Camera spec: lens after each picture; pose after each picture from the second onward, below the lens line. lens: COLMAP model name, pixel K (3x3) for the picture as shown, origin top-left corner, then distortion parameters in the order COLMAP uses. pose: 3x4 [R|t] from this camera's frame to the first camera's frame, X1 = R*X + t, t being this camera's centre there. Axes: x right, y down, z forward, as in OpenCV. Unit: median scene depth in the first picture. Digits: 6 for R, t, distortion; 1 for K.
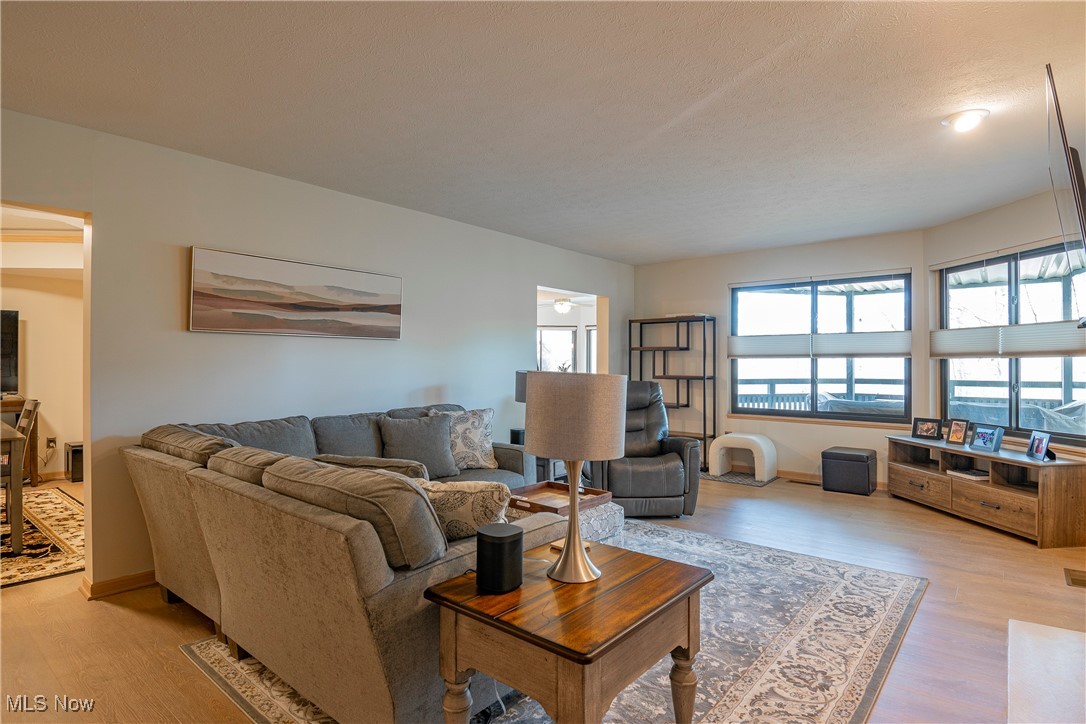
lens RADIAL K [[569.5, 0, 548.4], [0, 569.5, 357.0], [0, 0, 1]] dist [0.013343, -0.021826]
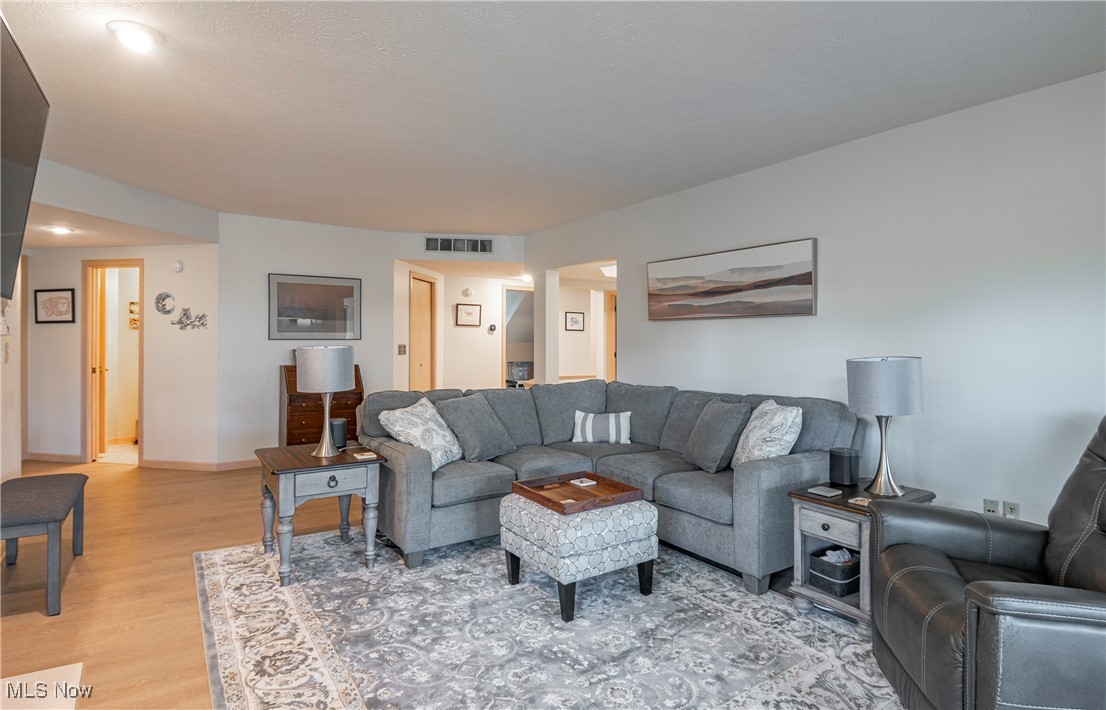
lens RADIAL K [[573.4, 0, 544.5], [0, 573.4, 343.1], [0, 0, 1]] dist [-0.001009, -0.002138]
pose [[-0.290256, 0.001637, -0.956948, 1.164878], [0.008337, 0.999965, -0.000818, 0.013903], [0.956913, -0.008216, -0.290259, 1.590711]]
